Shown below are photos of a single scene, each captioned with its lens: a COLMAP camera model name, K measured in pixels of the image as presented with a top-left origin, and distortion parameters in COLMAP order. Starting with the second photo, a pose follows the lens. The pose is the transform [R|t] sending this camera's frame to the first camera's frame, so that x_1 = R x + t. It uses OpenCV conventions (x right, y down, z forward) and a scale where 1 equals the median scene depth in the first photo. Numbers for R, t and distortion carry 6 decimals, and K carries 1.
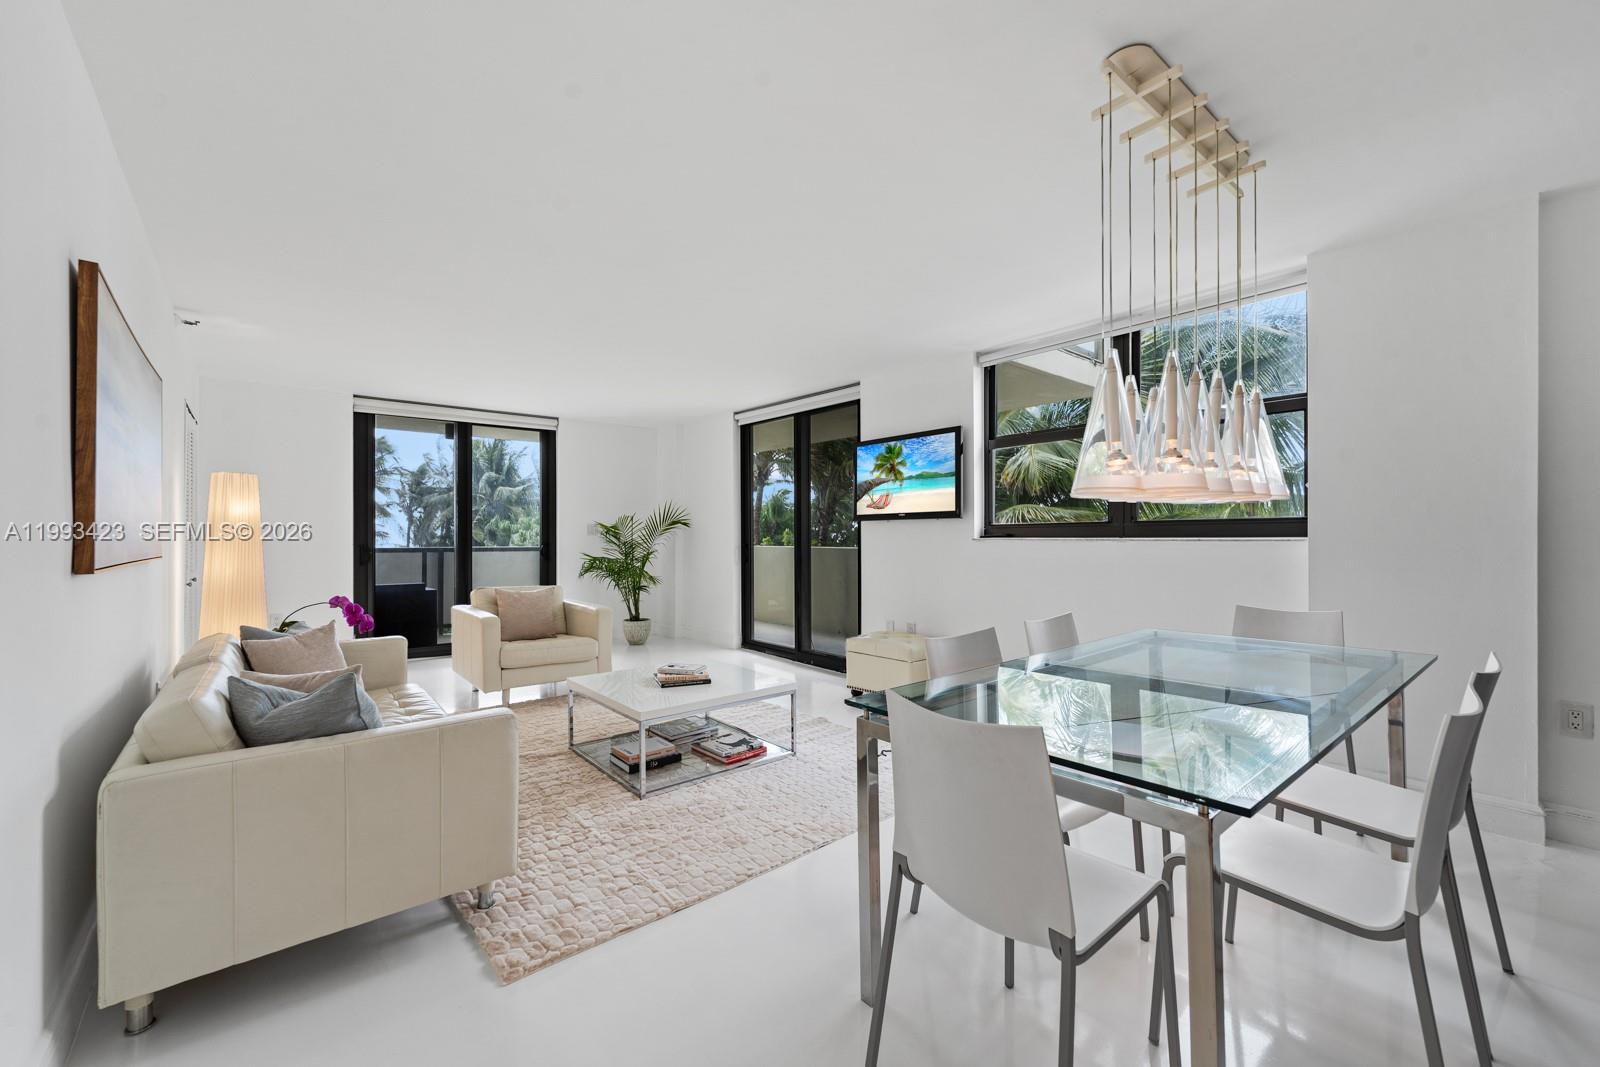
lens RADIAL K [[651.3, 0, 795.7], [0, 651.3, 532.1], [0, 0, 1]] dist [0.000835, -0.001020]
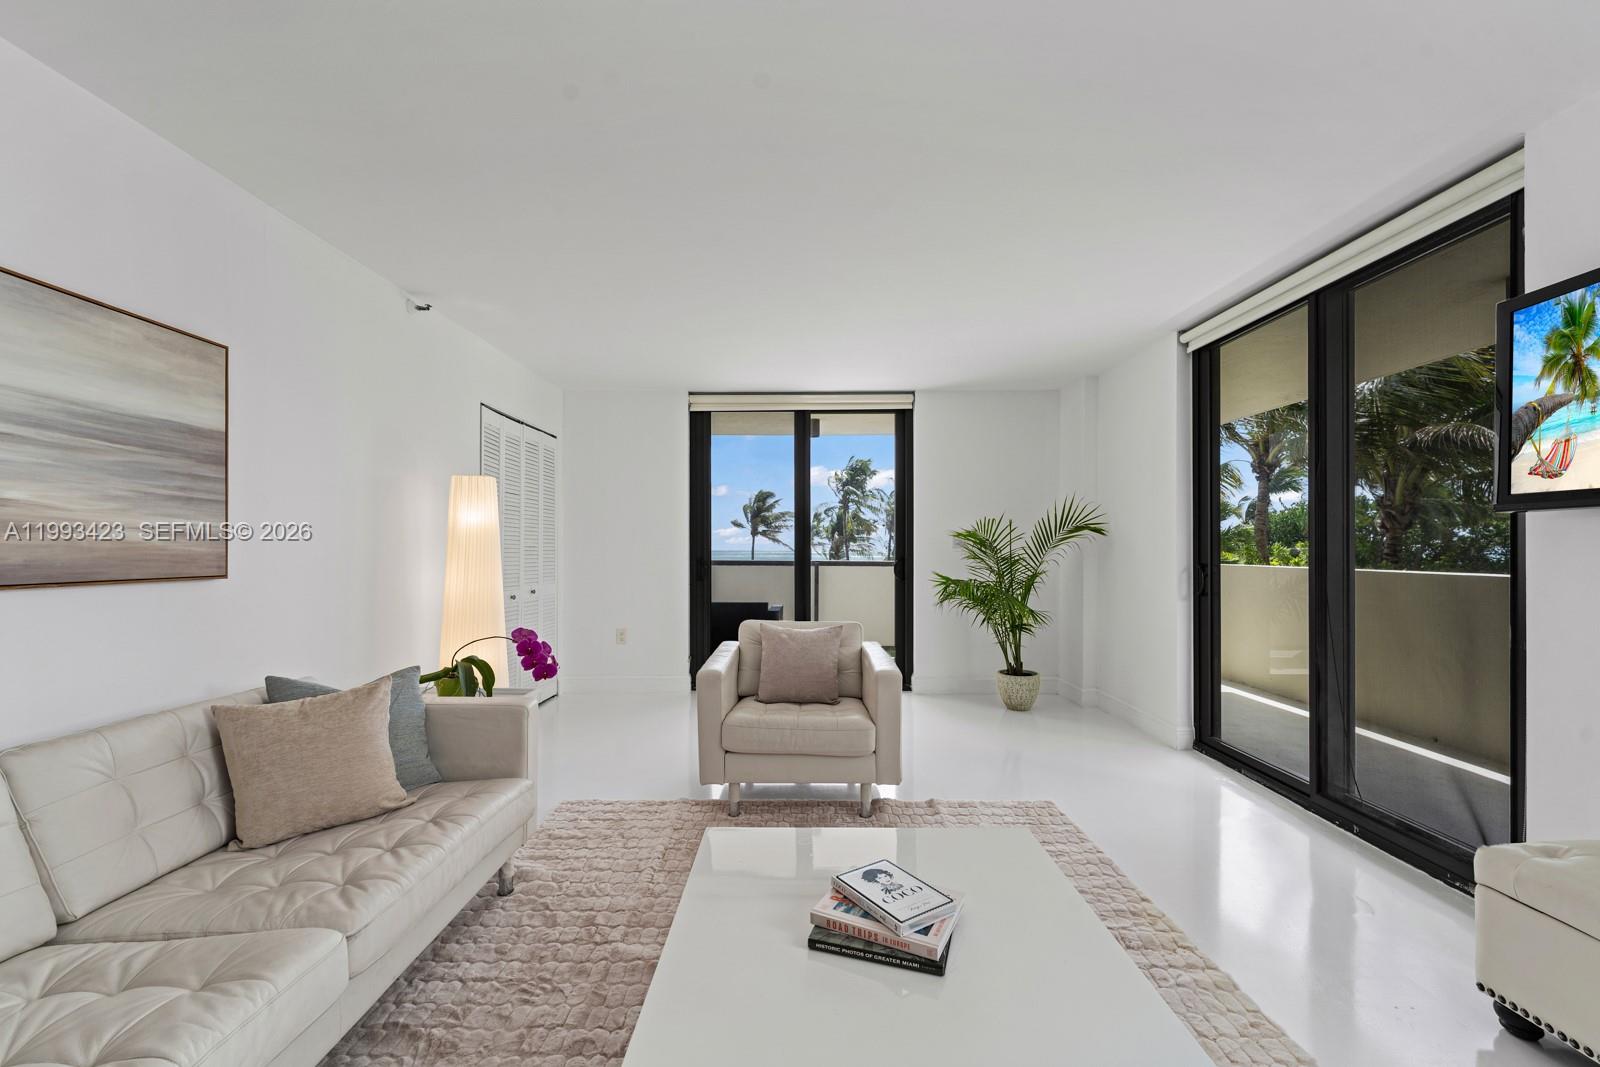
lens RADIAL K [[651.3, 0, 796.0], [0, 651.3, 547.5], [0, 0, 1]] dist [0.000835, -0.001020]
pose [[0.763389, 0.002152, -0.645936, 0.020166], [0.001530, 0.999986, 0.005140, 0.000798], [0.645937, -0.004912, 0.763375, 0.400816]]
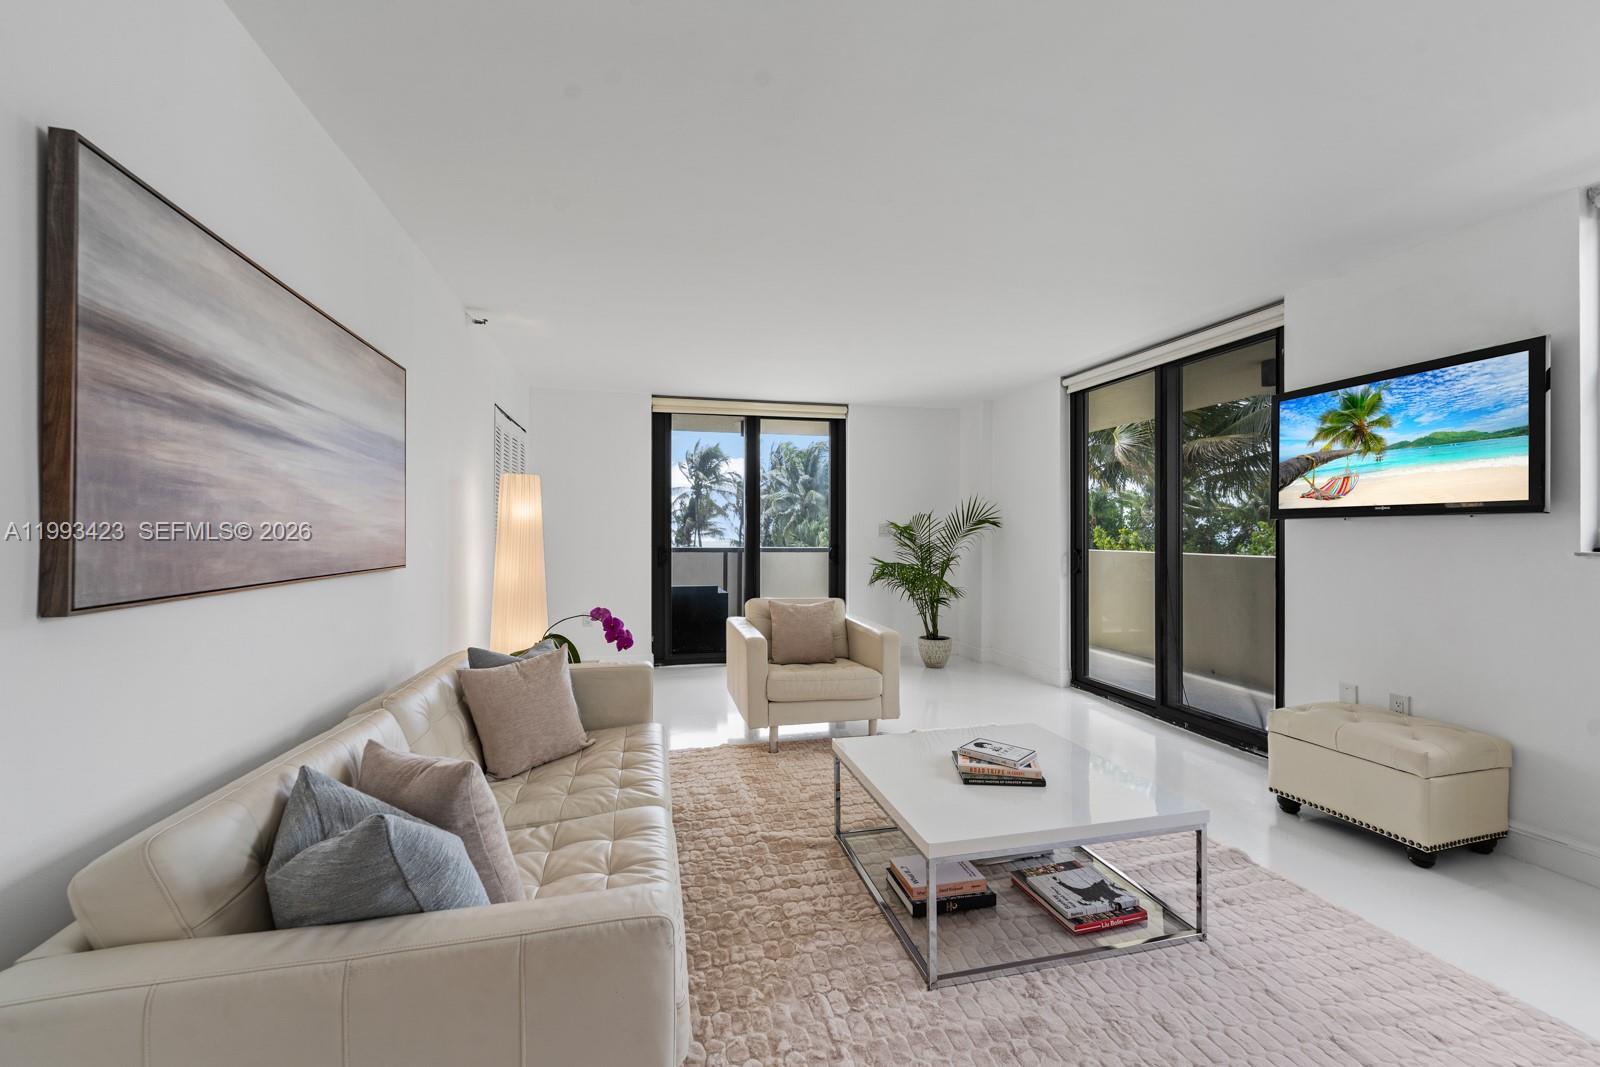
lens RADIAL K [[651.3, 0, 797.3], [0, 651.3, 534.1], [0, 0, 1]] dist [0.000835, -0.001020]
pose [[0.898193, 0.004781, -0.439574, -0.041591], [-0.001535, 0.999969, 0.007740, -0.006256], [0.439598, -0.006277, 0.898173, 0.202379]]
